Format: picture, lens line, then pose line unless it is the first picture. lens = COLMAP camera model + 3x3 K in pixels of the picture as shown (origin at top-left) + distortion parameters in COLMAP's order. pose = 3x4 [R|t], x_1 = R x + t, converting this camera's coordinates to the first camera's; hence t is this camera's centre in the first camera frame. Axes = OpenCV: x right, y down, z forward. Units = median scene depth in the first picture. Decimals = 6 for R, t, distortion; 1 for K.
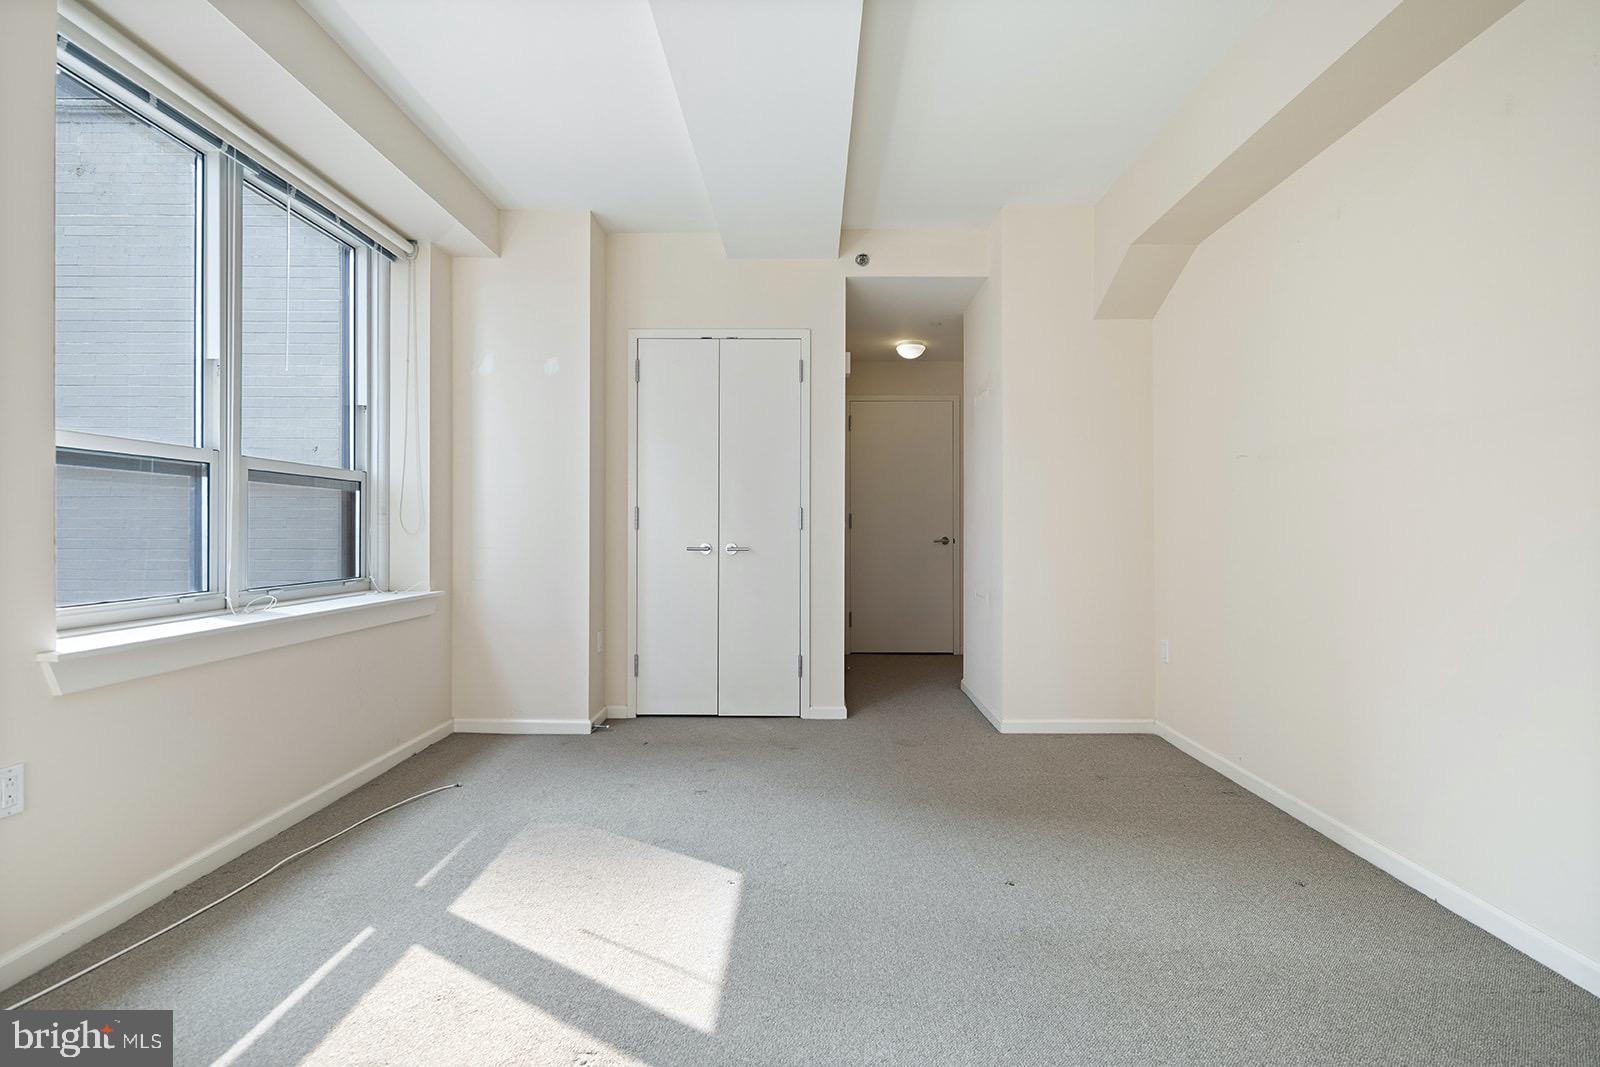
lens RADIAL K [[773.4, 0, 800.0], [0, 773.4, 533.5], [0, 0, 1]] dist [0.000522, 0.000000]
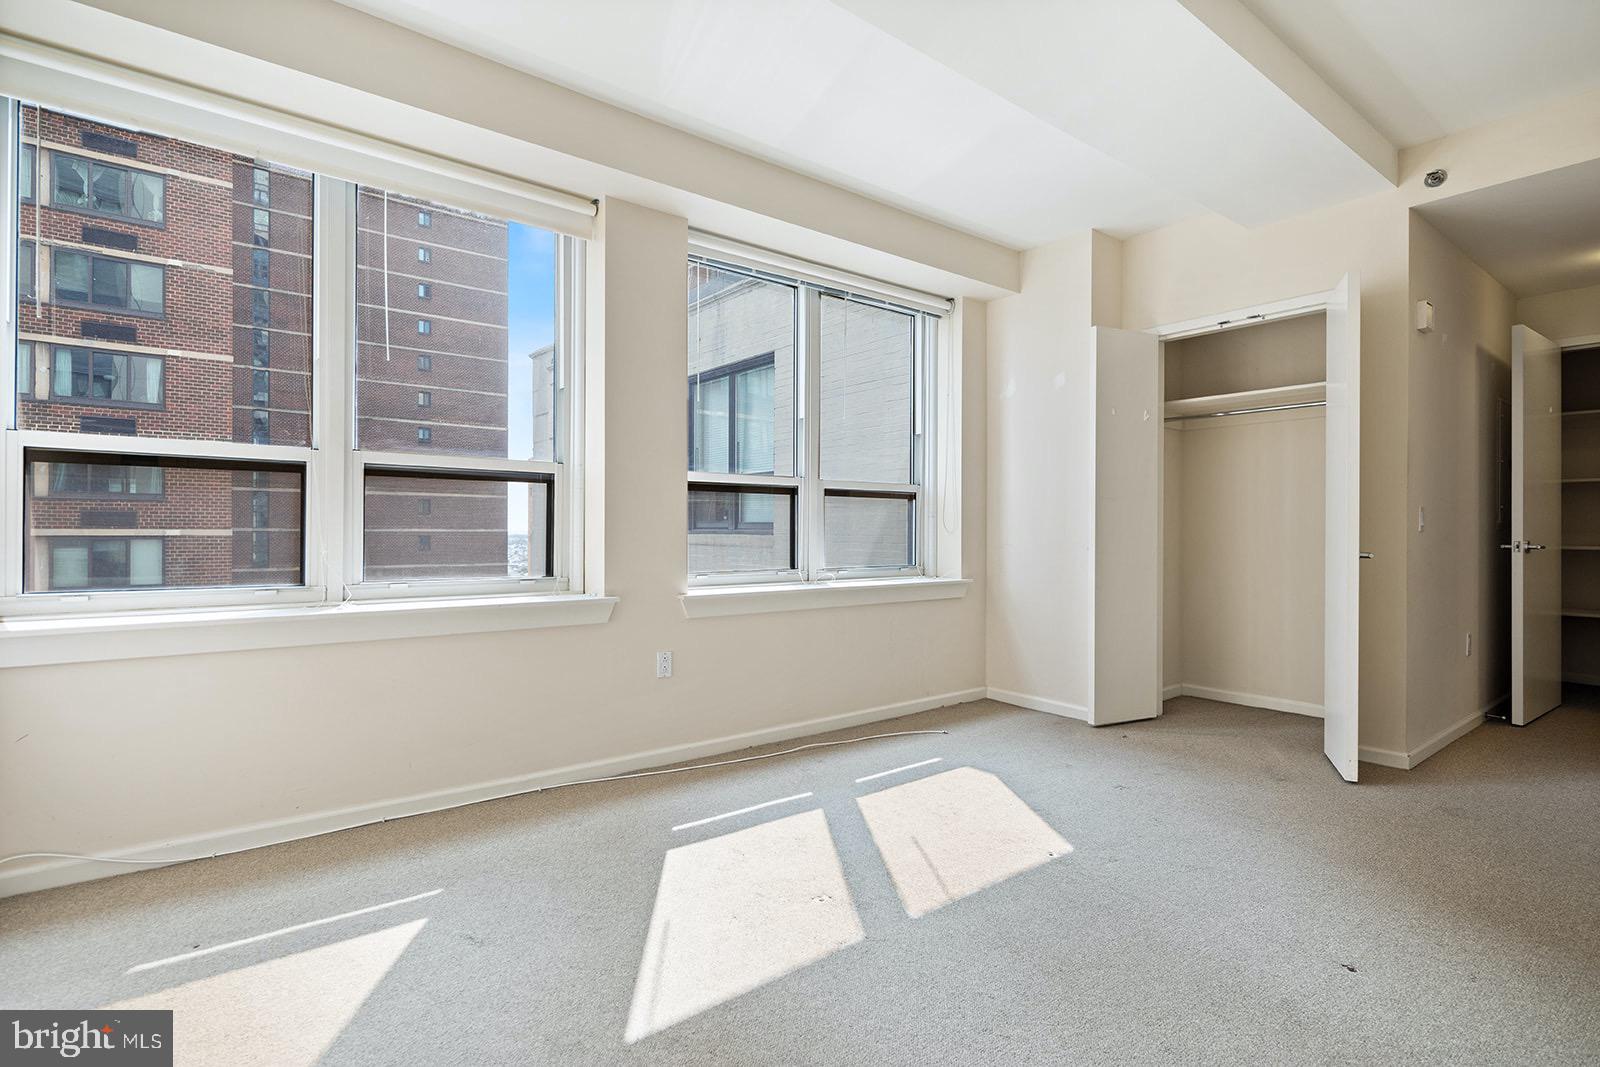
lens RADIAL K [[777.2, 0, 801.2], [0, 777.2, 536.5], [0, 0, 1]] dist [0.000917, -0.000135]
pose [[0.614991, 0.007619, -0.788497, 0.347194], [-0.002745, 0.999968, 0.007522, -0.002338], [0.788529, -0.002462, 0.614993, 0.031585]]
